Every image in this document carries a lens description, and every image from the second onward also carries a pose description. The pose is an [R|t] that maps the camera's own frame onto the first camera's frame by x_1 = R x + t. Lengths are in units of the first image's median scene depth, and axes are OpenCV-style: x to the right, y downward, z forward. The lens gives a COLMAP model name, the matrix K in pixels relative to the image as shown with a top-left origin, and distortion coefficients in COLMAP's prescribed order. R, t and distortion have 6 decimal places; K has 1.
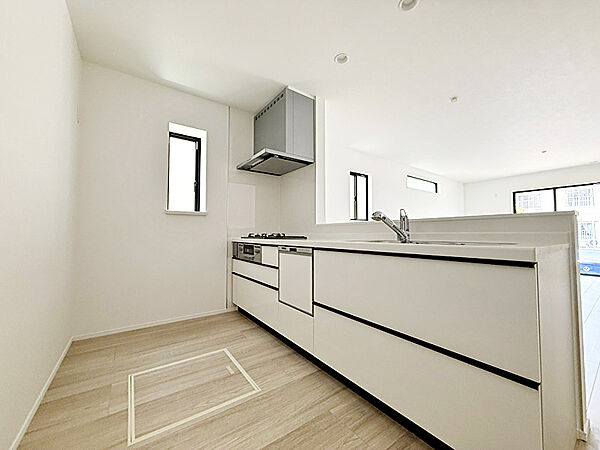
lens RADIAL K [[238.9, 0, 298.7], [0, 238.9, 225.9], [0, 0, 1]] dist [-0.007672, -0.000415]
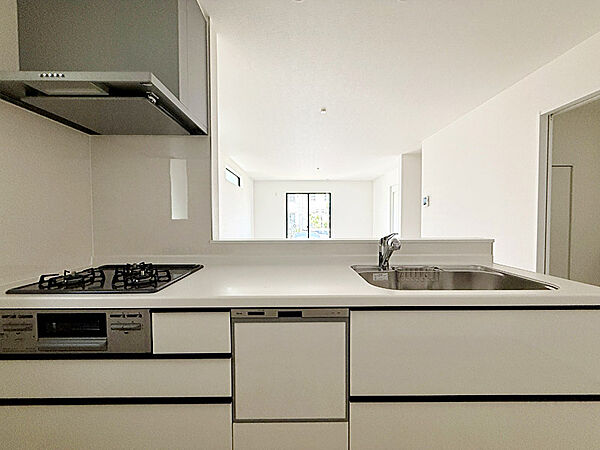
lens RADIAL K [[238.9, 0, 302.0], [0, 238.9, 225.3], [0, 0, 1]] dist [-0.007672, -0.000415]
pose [[0.564107, -0.021711, 0.825416, -0.309437], [-0.031429, 0.998365, 0.047740, -0.084615], [-0.825103, -0.052873, 0.562502, 0.506496]]
